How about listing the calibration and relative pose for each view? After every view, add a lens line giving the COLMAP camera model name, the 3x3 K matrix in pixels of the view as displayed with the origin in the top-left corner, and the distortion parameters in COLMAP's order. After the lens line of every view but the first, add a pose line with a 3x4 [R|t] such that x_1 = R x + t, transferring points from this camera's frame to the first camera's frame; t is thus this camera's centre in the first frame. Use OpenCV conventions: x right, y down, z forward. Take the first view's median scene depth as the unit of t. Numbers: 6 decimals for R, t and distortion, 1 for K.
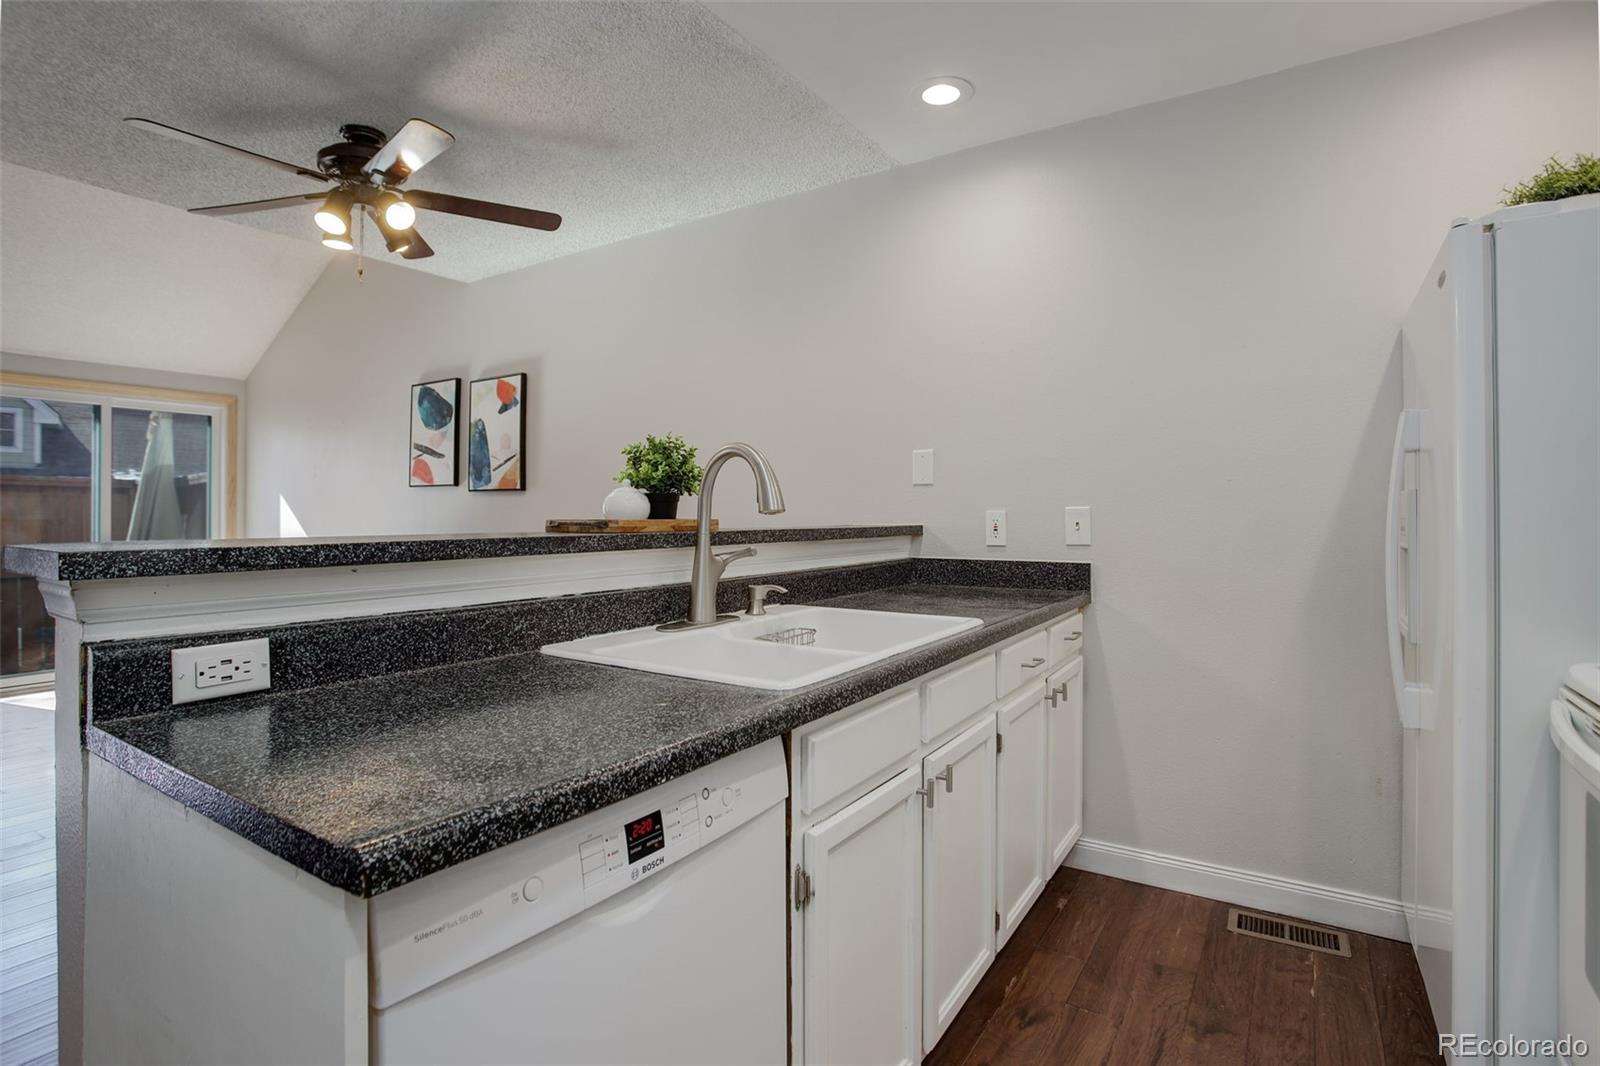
lens RADIAL K [[785.3, 0, 800.0], [0, 785.3, 533.0], [0, 0, 1]] dist [-0.086782, 0.045526]
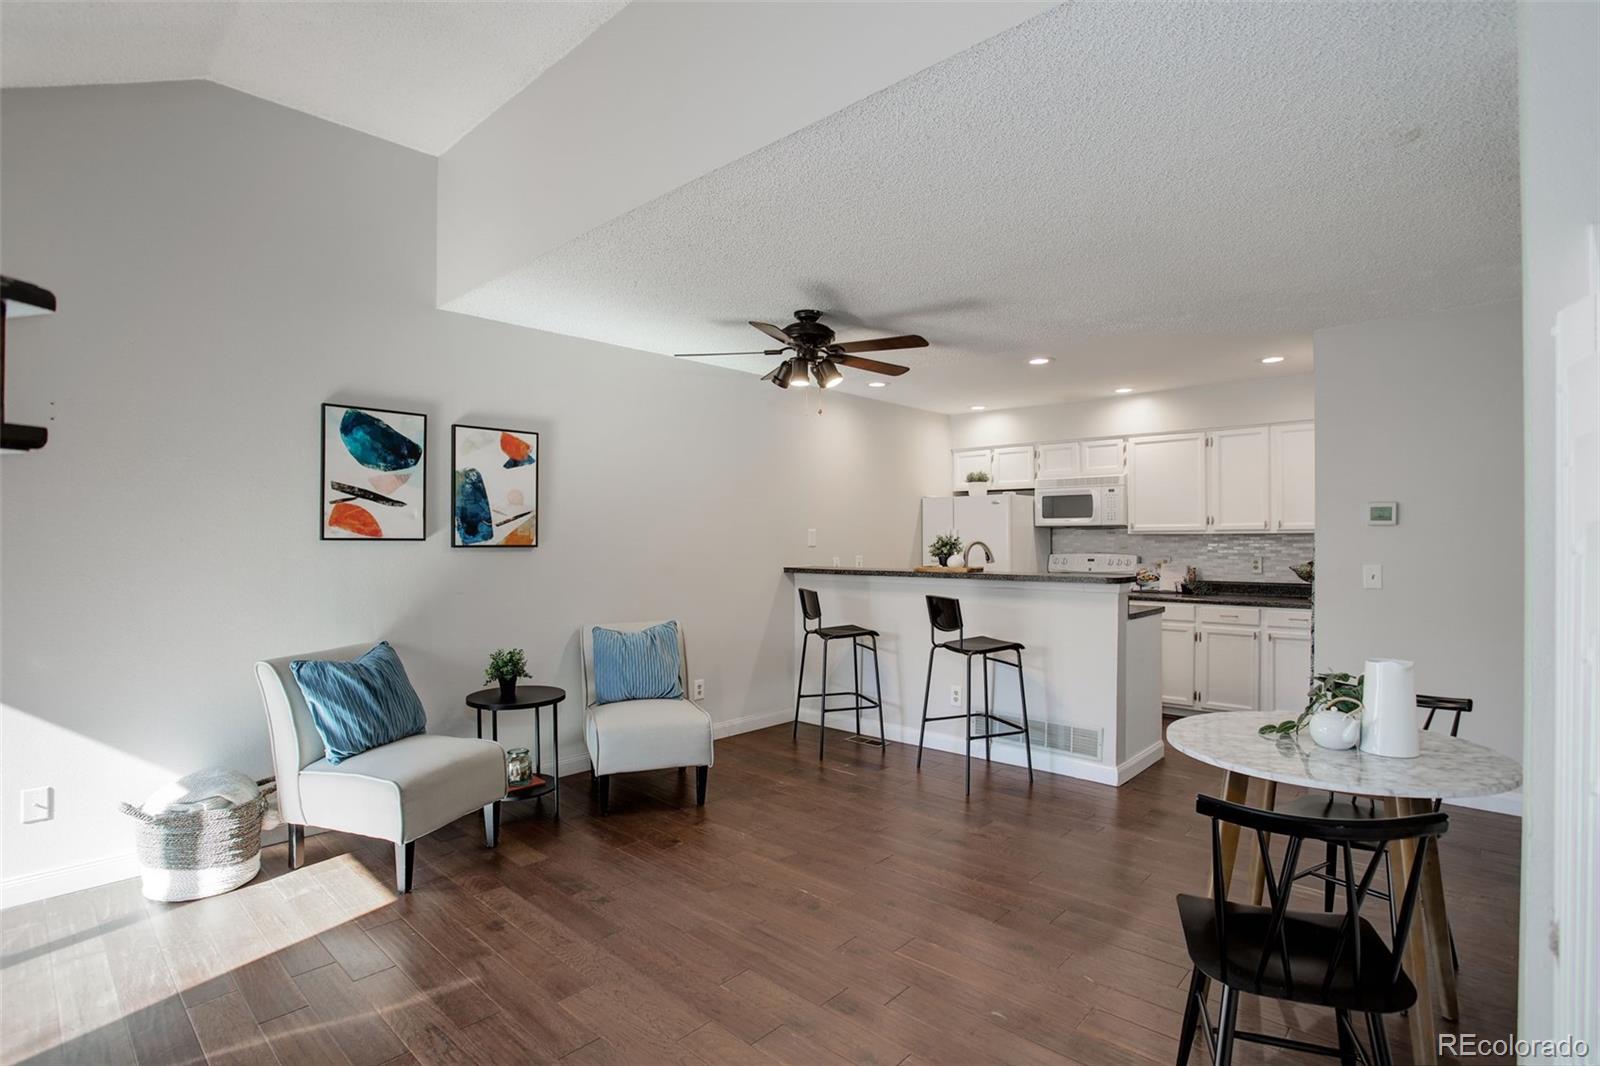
lens RADIAL K [[785.3, 0, 800.0], [0, 785.3, 533.0], [0, 0, 1]] dist [-0.086782, 0.045526]
pose [[0.165864, 0.002614, 0.986145, -1.216506], [0.024219, 0.999684, -0.006723, -0.052864], [-0.985851, 0.024999, 0.165749, 0.444510]]
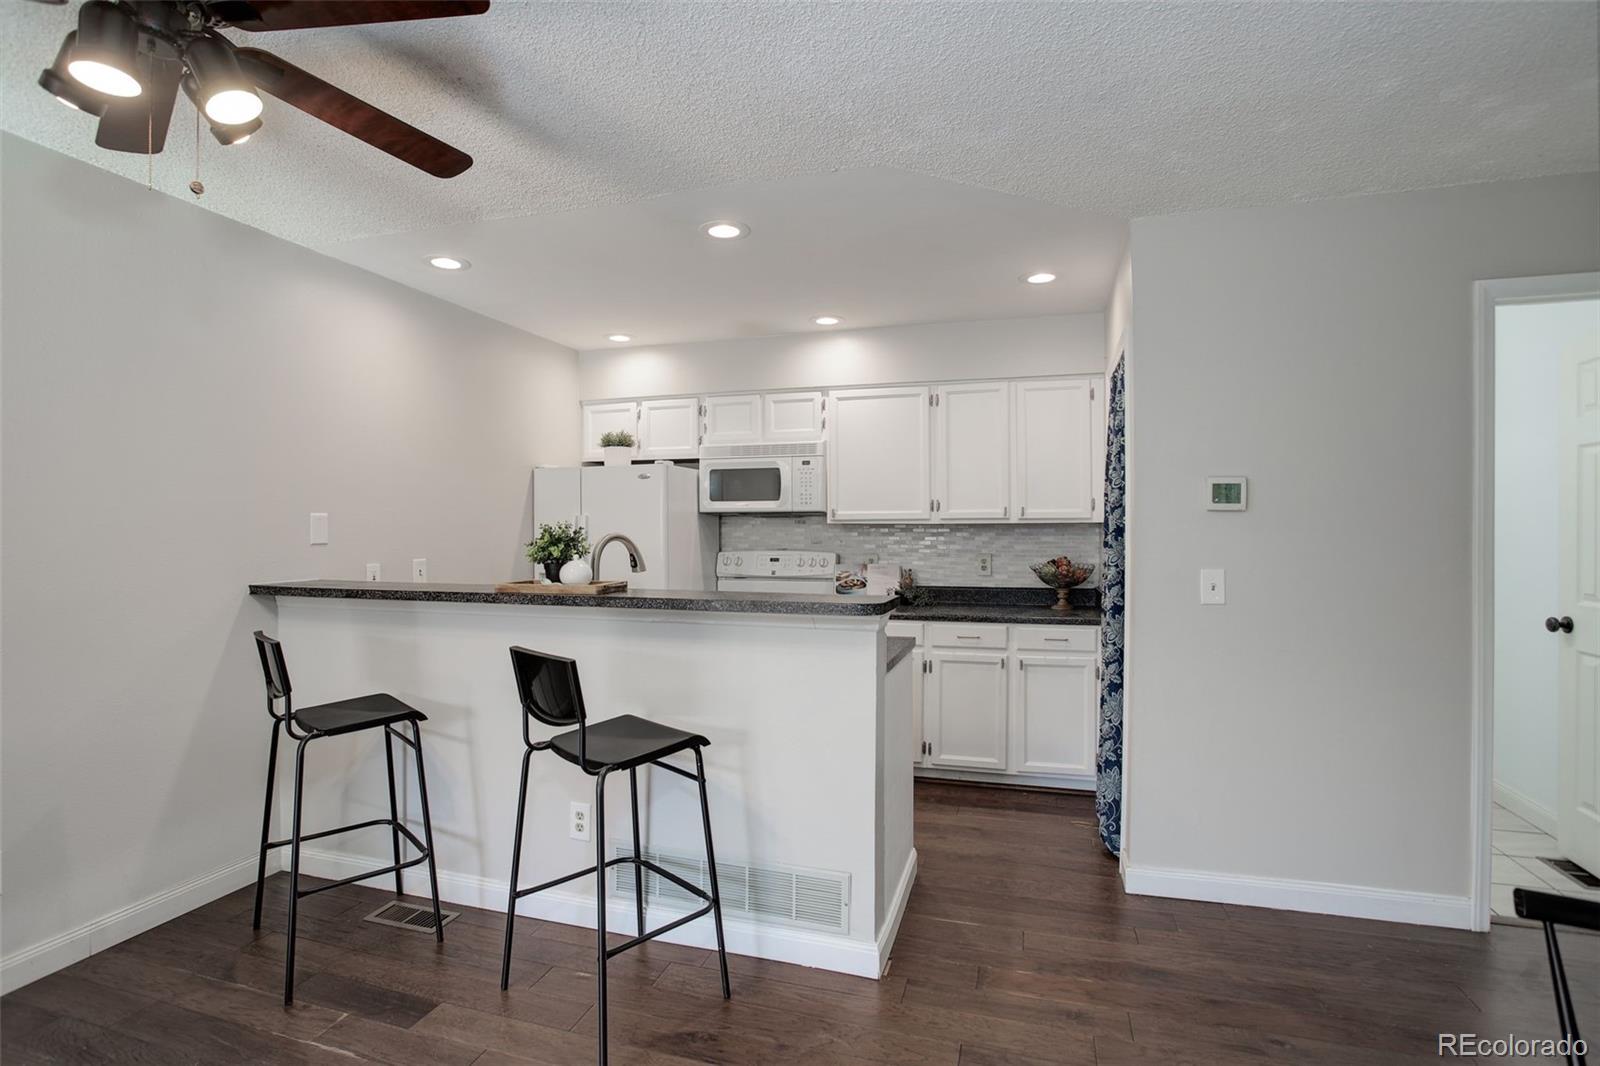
lens RADIAL K [[785.3, 0, 800.0], [0, 785.3, 533.0], [0, 0, 1]] dist [-0.086782, 0.045526]
pose [[-0.281553, -0.007521, 0.959516, -0.708853], [0.022053, 0.999654, 0.014307, -0.049613], [-0.959292, 0.025188, -0.281290, 0.414598]]
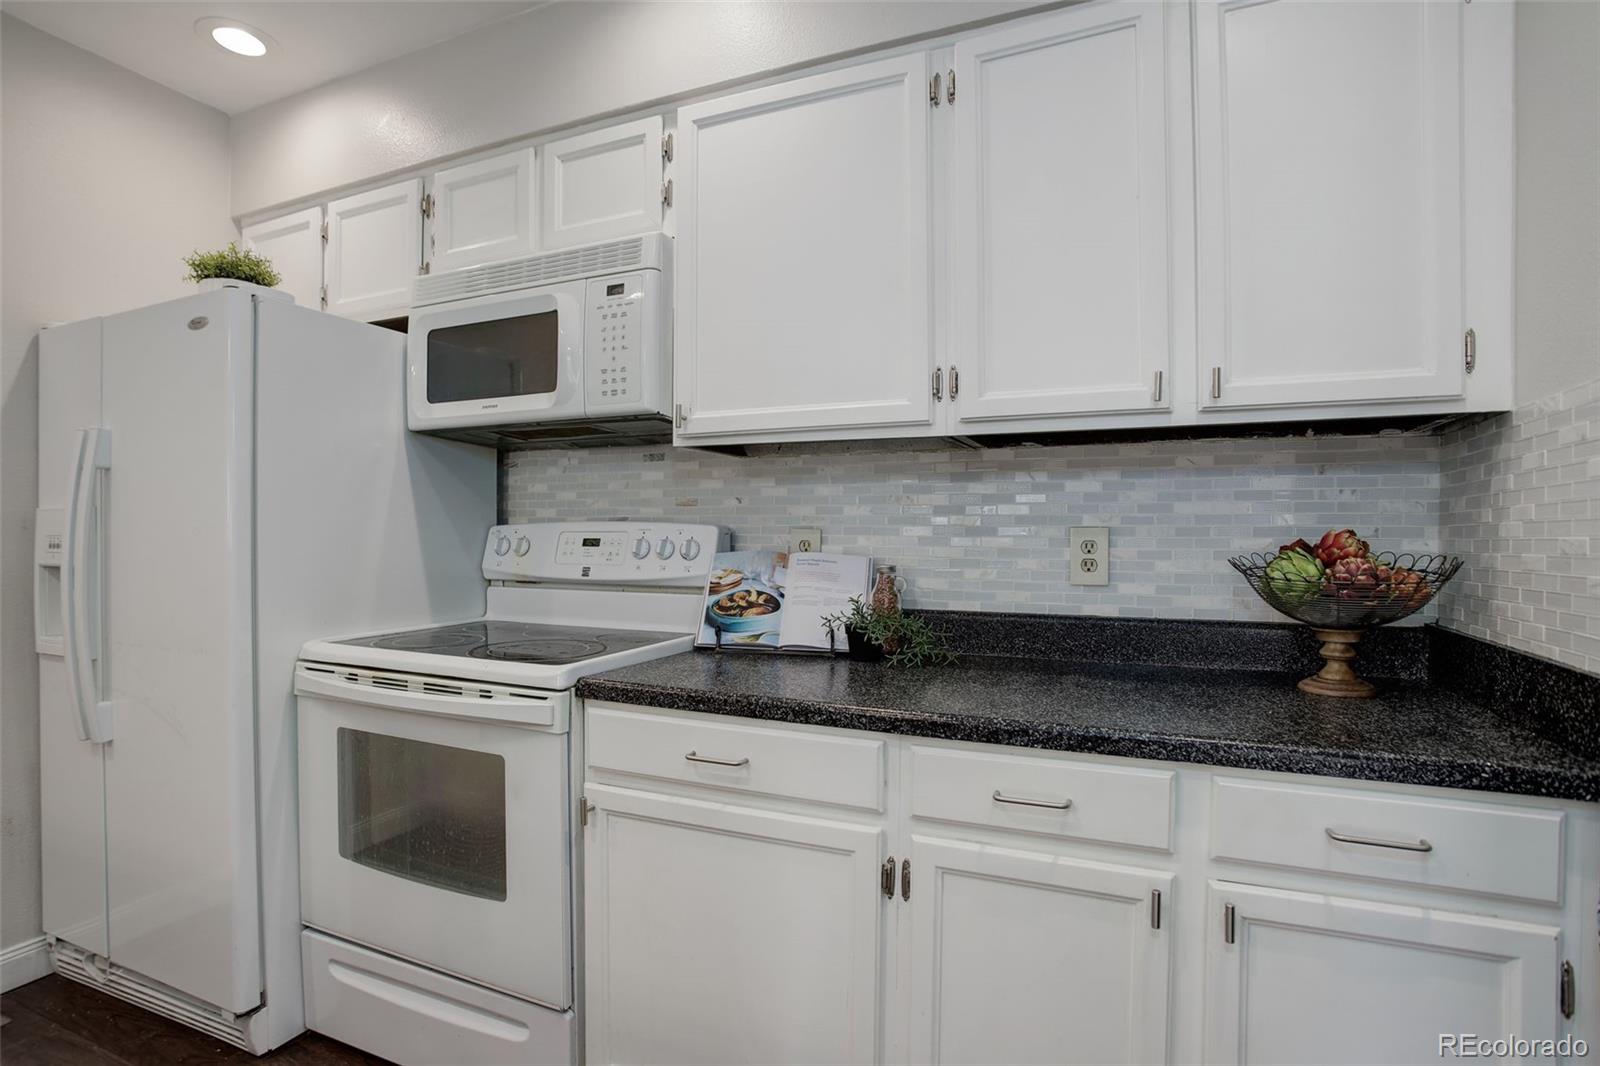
lens RADIAL K [[785.3, 0, 800.0], [0, 785.3, 533.0], [0, 0, 1]] dist [-0.086782, 0.045526]
pose [[-0.164948, -0.005091, 0.986289, -0.136738], [0.017365, 0.999817, 0.008065, -0.004308], [-0.986149, 0.018457, -0.164830, 0.092971]]
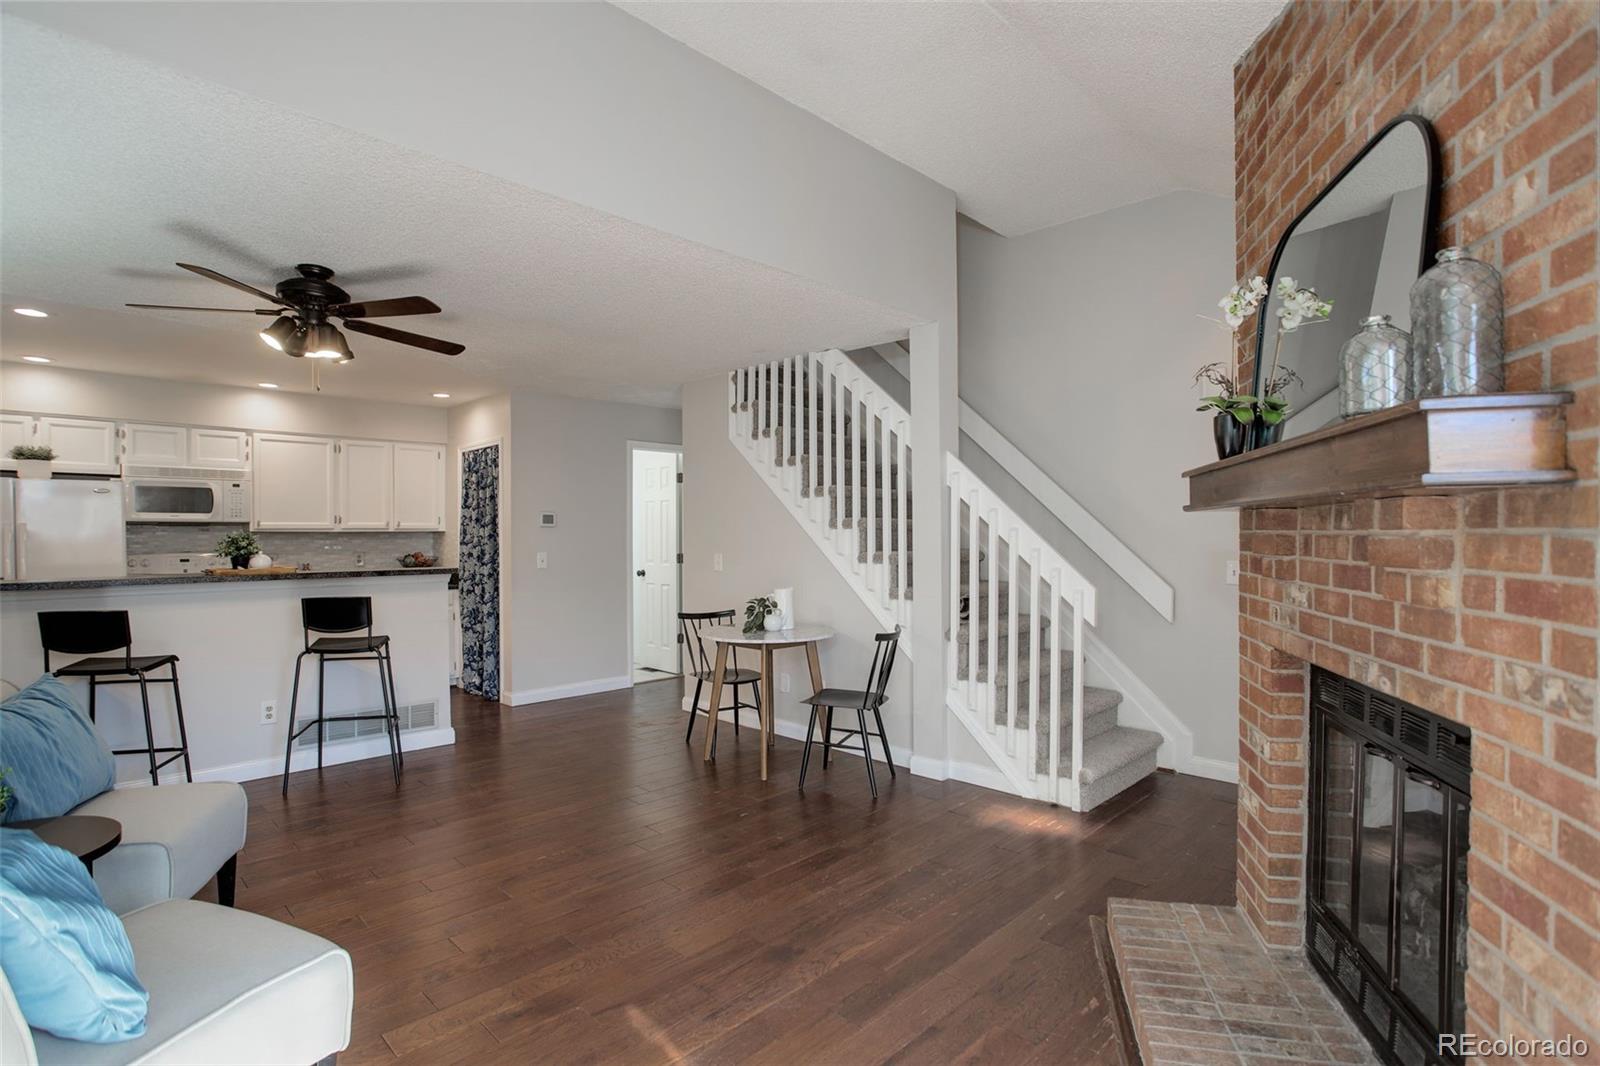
lens RADIAL K [[785.3, 0, 800.0], [0, 785.3, 533.0], [0, 0, 1]] dist [-0.086782, 0.045526]
pose [[-0.981068, -0.000143, 0.193662, -0.938457], [0.004141, 0.999756, 0.021713, -0.068608], [-0.193618, 0.022104, -0.980828, 1.213956]]
